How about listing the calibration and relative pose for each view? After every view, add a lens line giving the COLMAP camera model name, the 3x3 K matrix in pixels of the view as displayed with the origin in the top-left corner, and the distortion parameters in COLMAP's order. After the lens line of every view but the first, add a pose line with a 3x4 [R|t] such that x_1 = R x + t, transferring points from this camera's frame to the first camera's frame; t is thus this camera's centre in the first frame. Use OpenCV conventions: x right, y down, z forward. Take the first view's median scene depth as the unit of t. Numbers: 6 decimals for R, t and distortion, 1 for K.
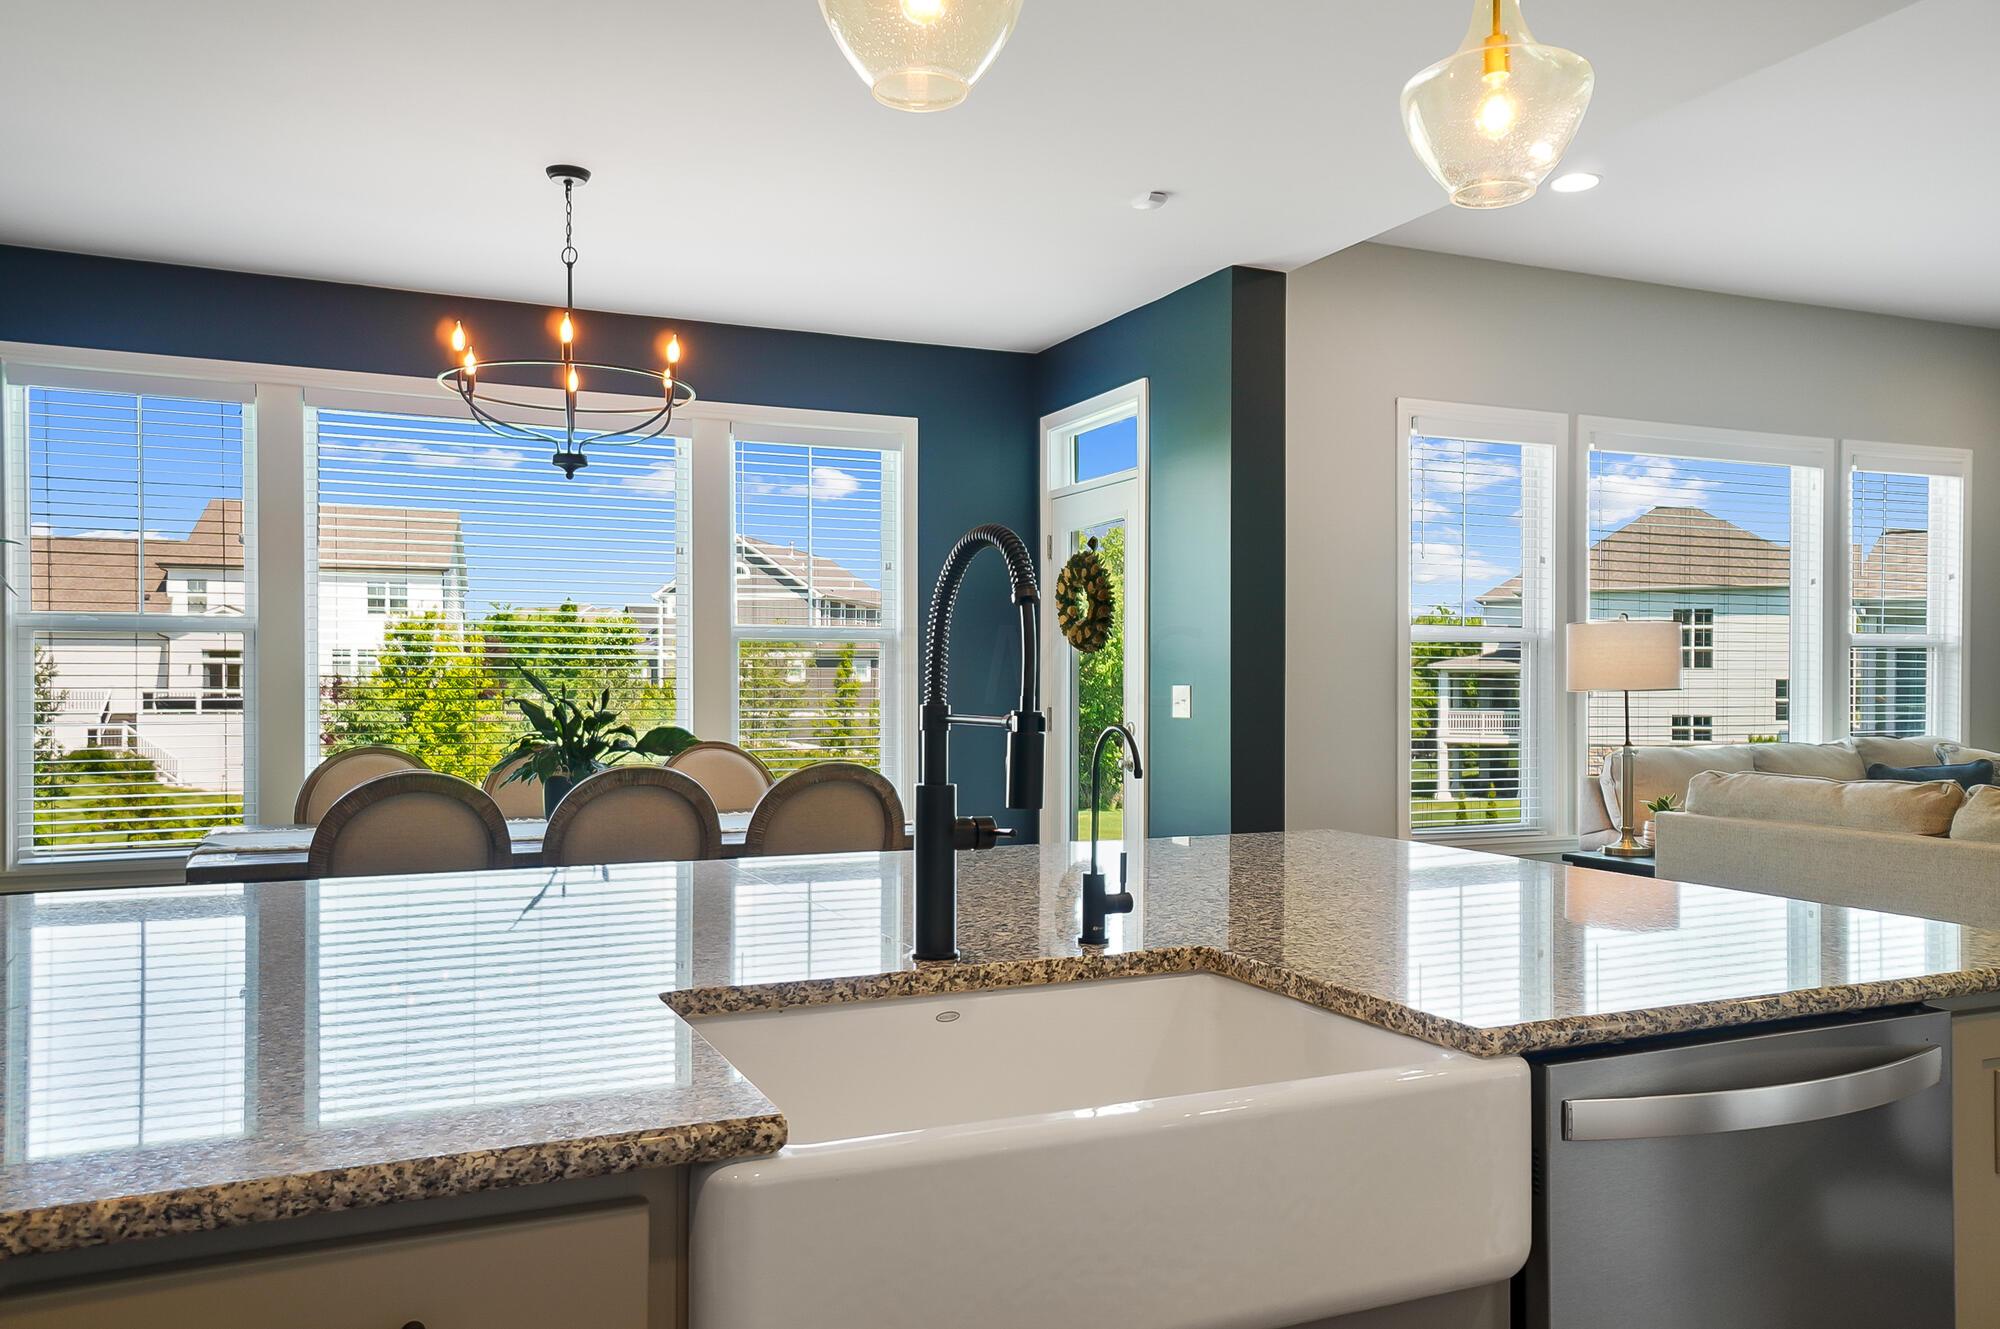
lens RADIAL K [[1480.9, 0, 978.5], [0, 1480.9, 687.3], [0, 0, 1]] dist [0.004781, 0.001664]
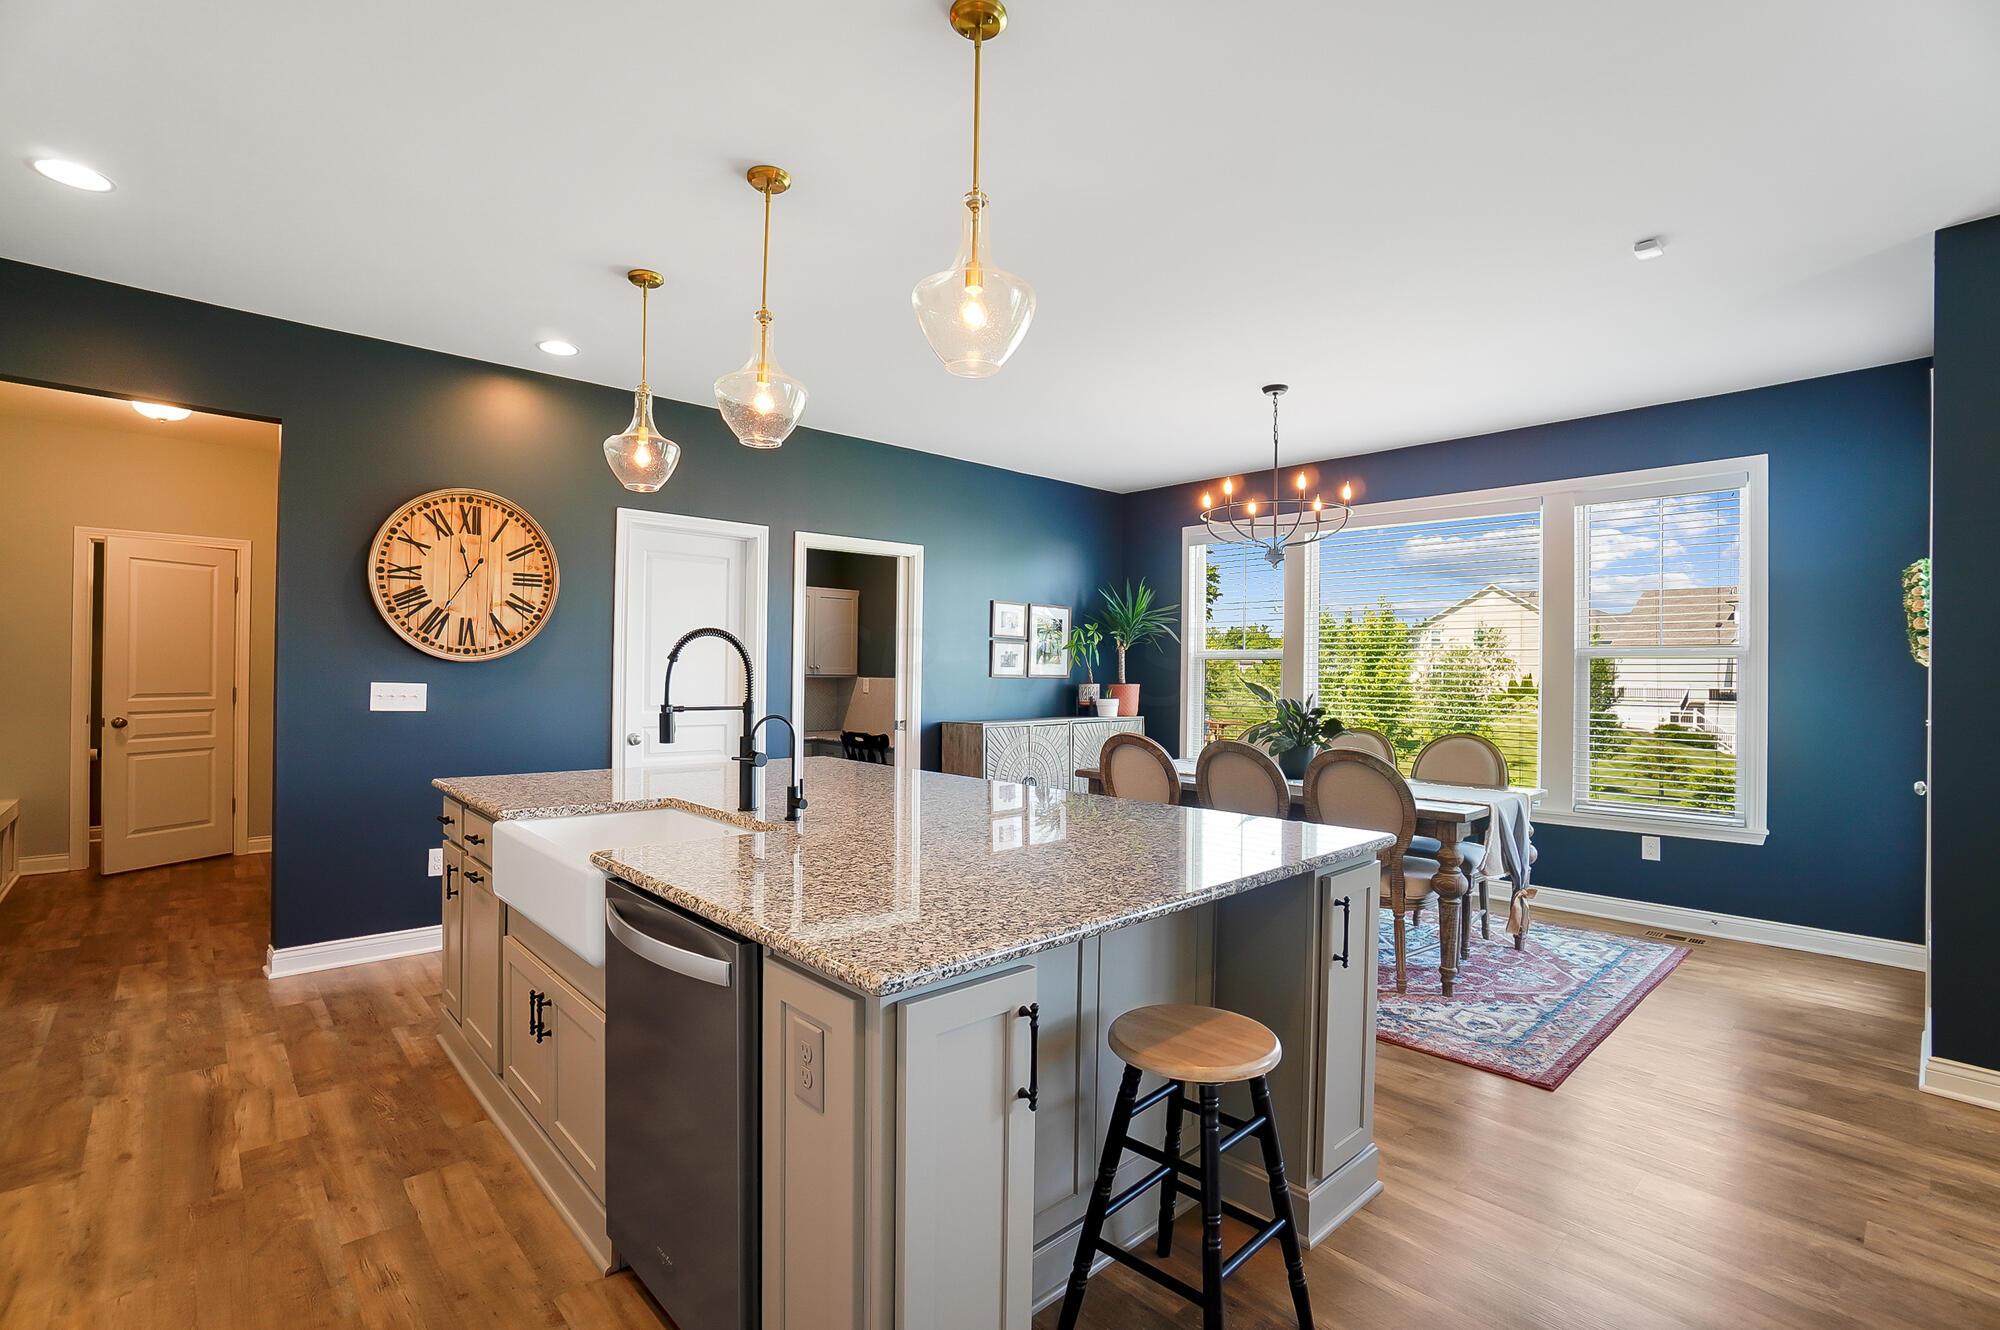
lens RADIAL K [[910.6, 0, 989.0], [0, 910.6, 668.6], [0, 0, 1]] dist [-0.062016, 0.023928]
pose [[0.320061, -0.000985, -0.947396, 0.411696], [-0.014574, 0.999876, -0.005963, -0.011173], [0.947285, 0.015716, 0.320007, 0.253026]]
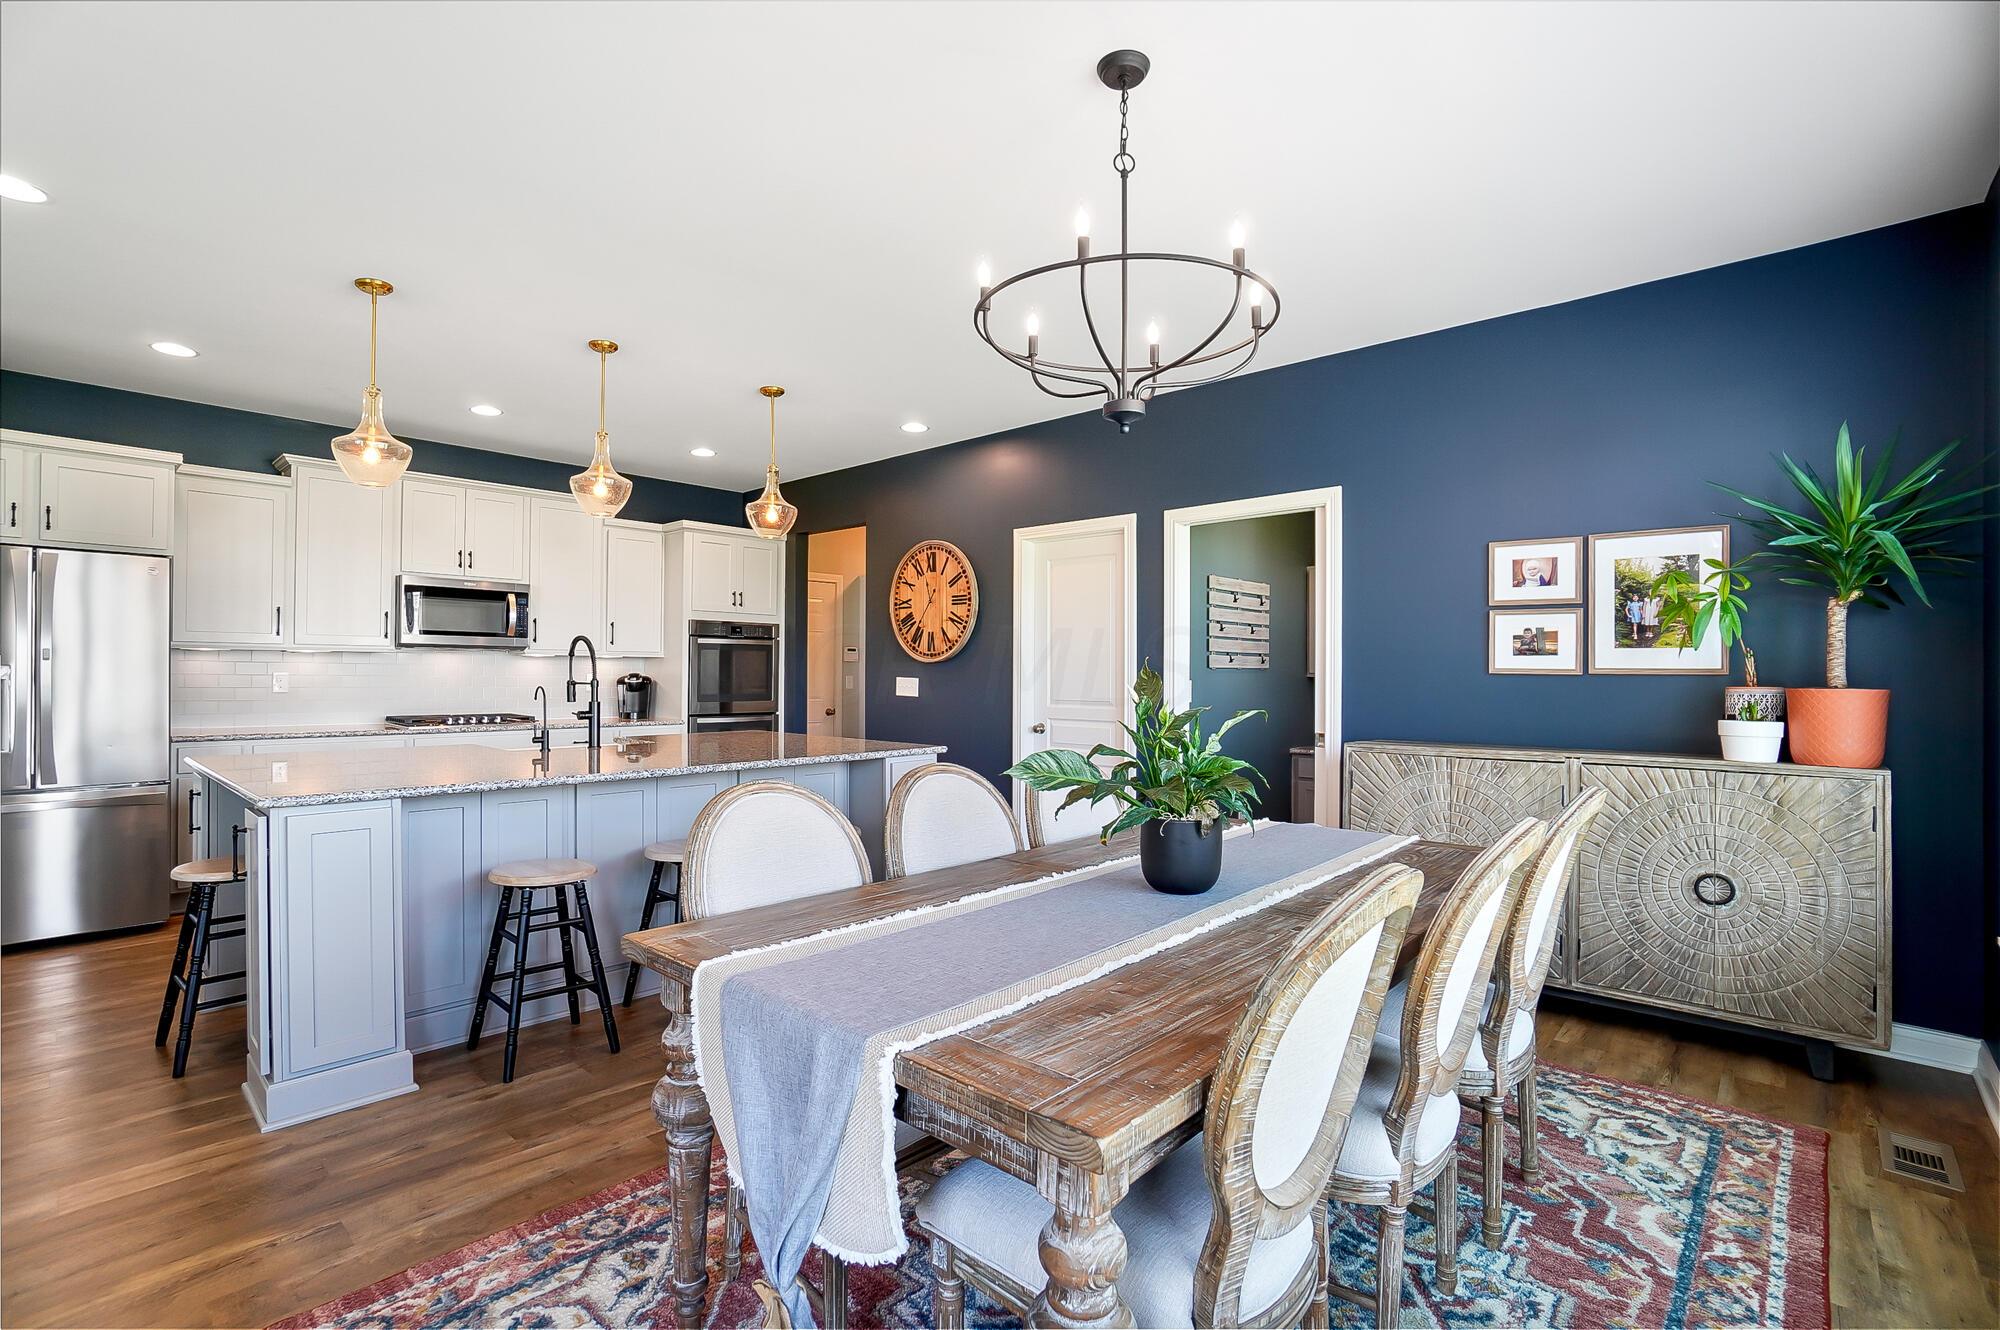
lens RADIAL K [[910.6, 0, 989.0], [0, 910.6, 668.6], [0, 0, 1]] dist [-0.062016, 0.023928]
pose [[-0.915339, -0.010028, -0.402559, -0.007537], [-0.009564, 0.999949, -0.003162, -0.006005], [0.402570, 0.000955, -0.915389, 0.986840]]
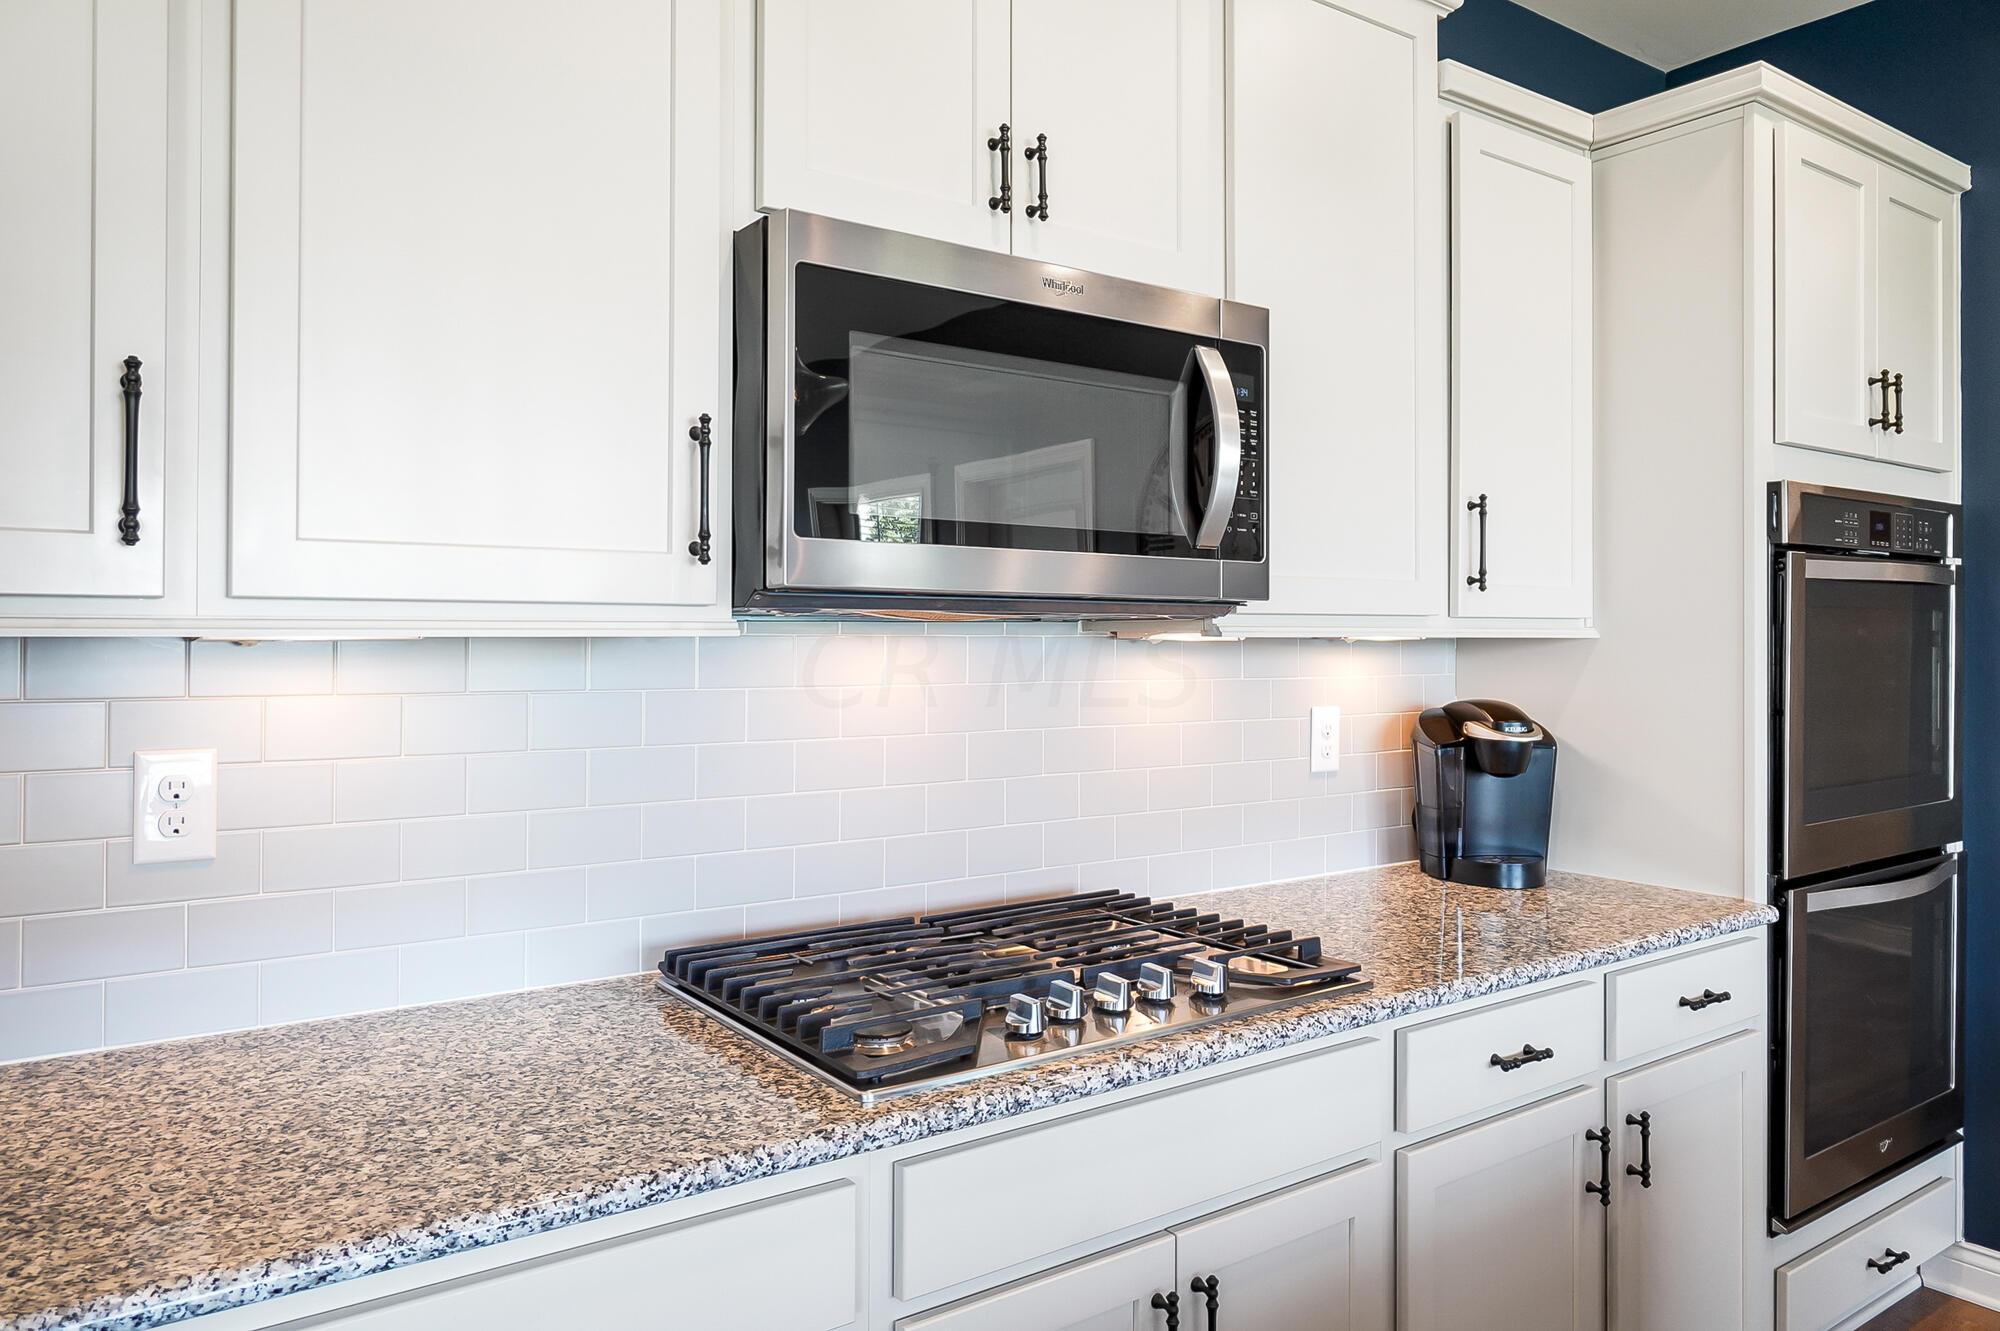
lens RADIAL K [[1369.2, 0, 994.3], [0, 1369.2, 627.0], [0, 0, 1]] dist [-0.004767, -0.001421]
pose [[-0.978662, -0.002683, -0.205458, 0.176259], [-0.000910, 0.999962, -0.008721, -0.018786], [0.205474, -0.008348, -0.978627, 0.225542]]
